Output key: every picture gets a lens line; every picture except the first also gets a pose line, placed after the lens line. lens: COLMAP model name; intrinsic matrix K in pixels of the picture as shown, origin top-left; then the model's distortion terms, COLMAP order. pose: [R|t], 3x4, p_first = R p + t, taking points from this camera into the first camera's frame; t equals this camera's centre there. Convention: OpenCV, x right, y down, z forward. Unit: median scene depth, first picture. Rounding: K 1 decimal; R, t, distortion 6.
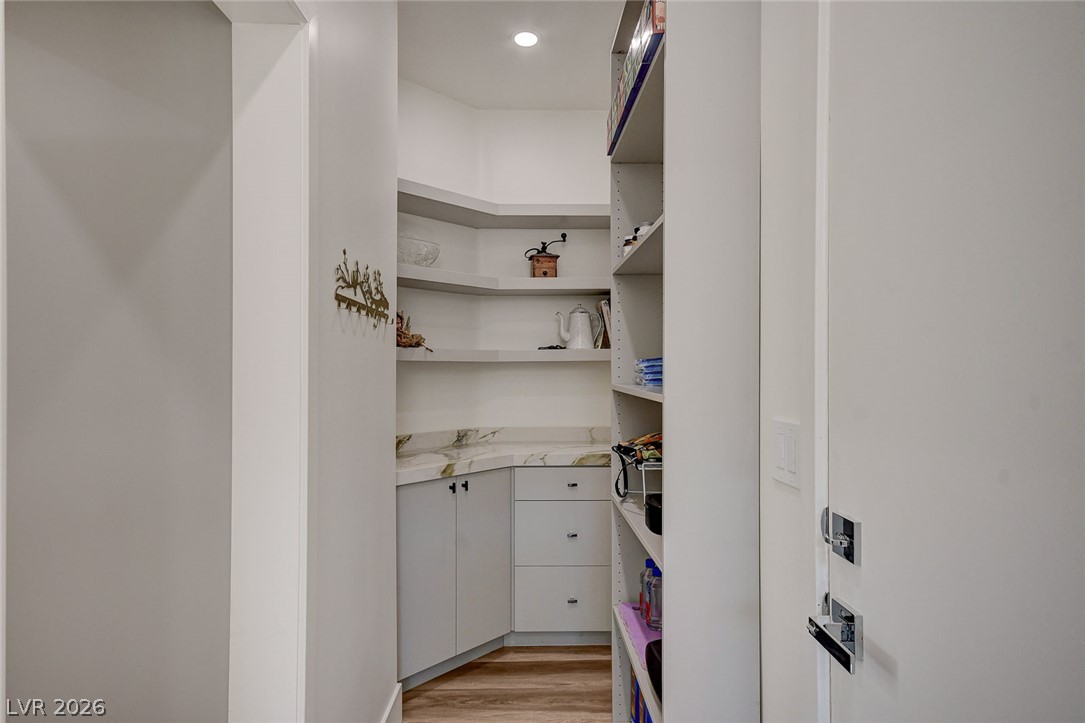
lens RADIAL K [[585.7, 0, 543.6], [0, 585.7, 367.0], [0, 0, 1]] dist [0.009415, -0.002765]
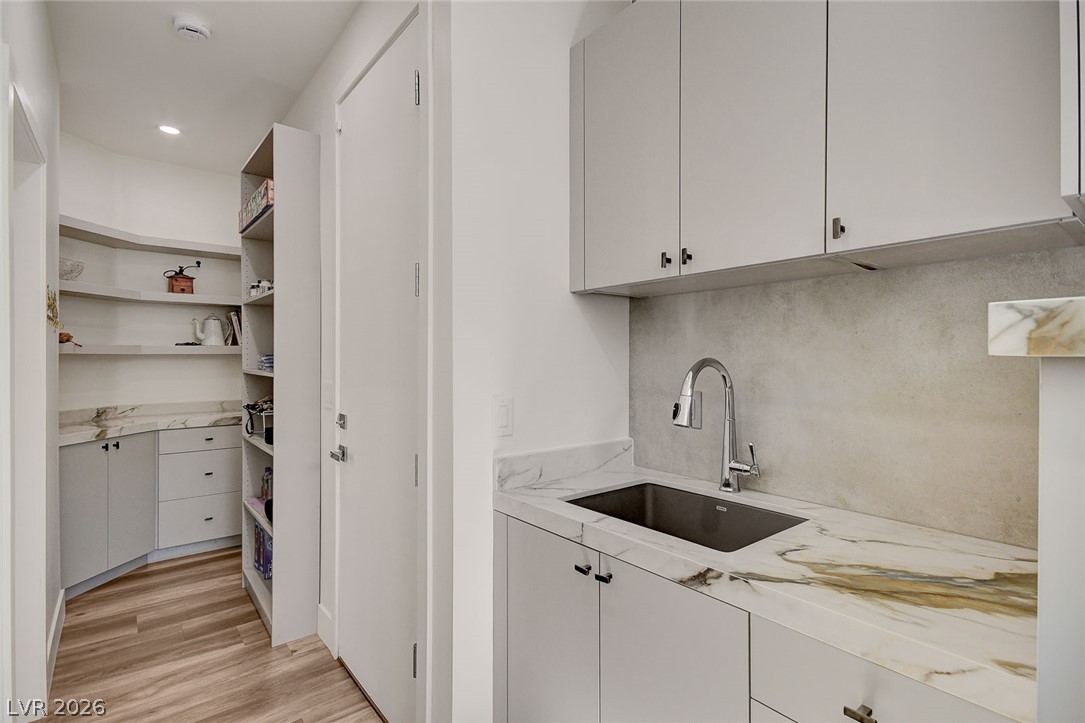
lens RADIAL K [[532.8, 0, 549.2], [0, 532.8, 363.9], [0, 0, 1]] dist [0.013923, 0.000809]
pose [[0.792095, -0.003666, 0.610387, -0.096388], [-0.006172, 0.999883, 0.014014, -0.010558], [-0.610366, -0.014868, 0.791980, -0.587776]]
